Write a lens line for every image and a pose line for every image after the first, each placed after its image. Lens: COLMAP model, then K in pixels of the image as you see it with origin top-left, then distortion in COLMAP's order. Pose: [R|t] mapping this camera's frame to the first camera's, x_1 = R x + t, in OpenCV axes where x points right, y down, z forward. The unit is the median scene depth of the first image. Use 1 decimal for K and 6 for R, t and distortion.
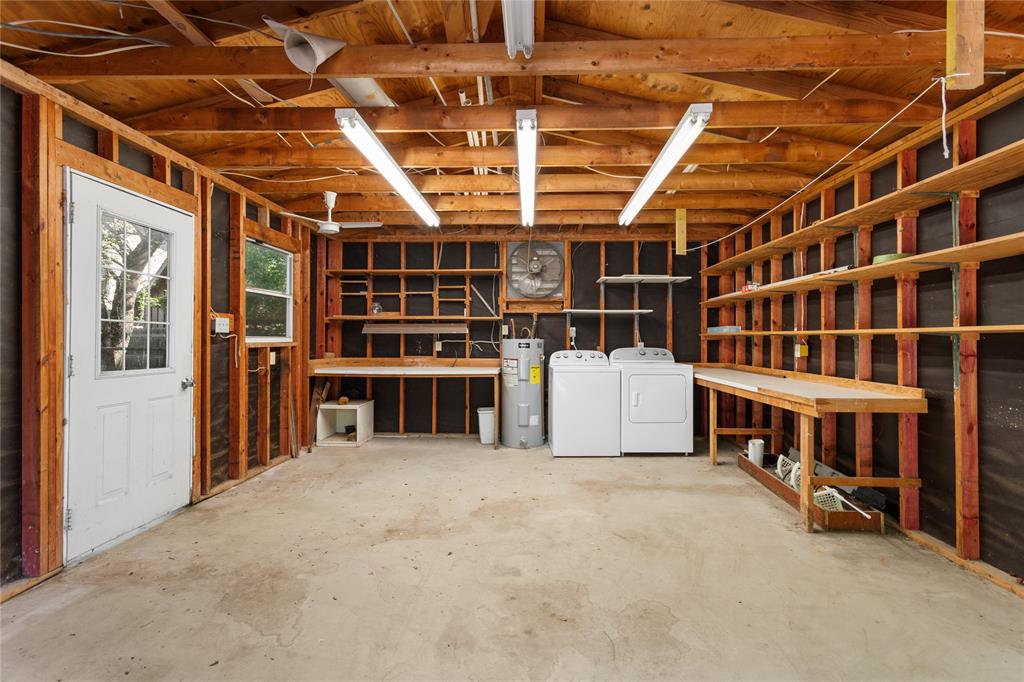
lens RADIAL K [[485.6, 0, 512.0], [0, 485.6, 341.0], [0, 0, 1]] dist [-0.000815, 0.000655]
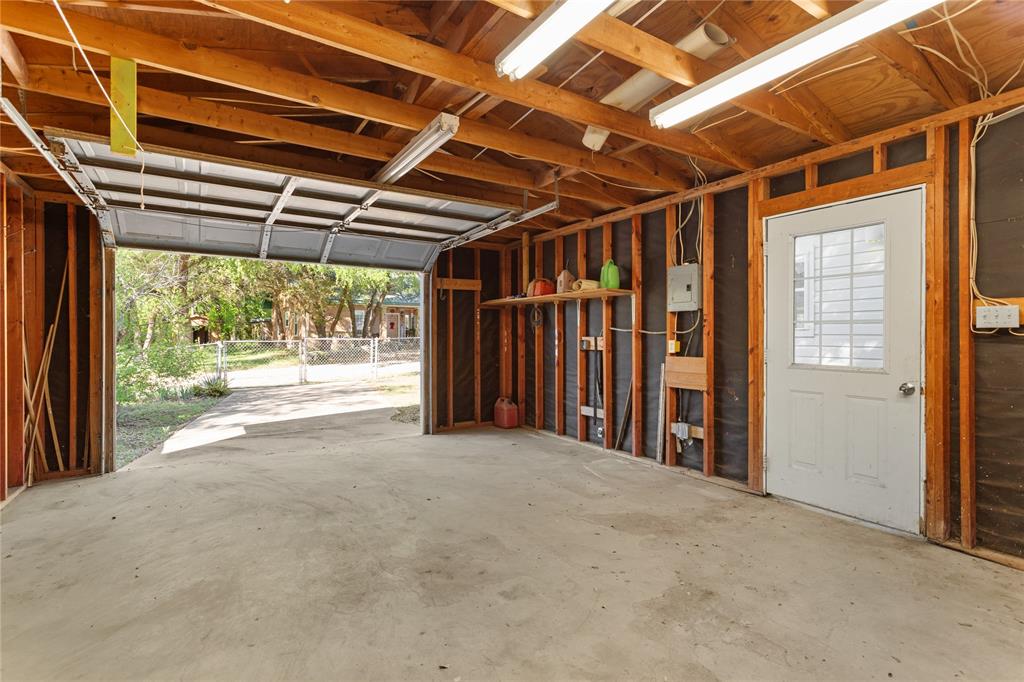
lens RADIAL K [[485.6, 0, 512.0], [0, 485.6, 341.0], [0, 0, 1]] dist [-0.000815, 0.000655]
pose [[-0.821081, 0.003926, -0.570798, 0.261806], [-0.002135, 0.999948, 0.009949, -0.002276], [0.570808, 0.009388, -0.821030, 0.888973]]
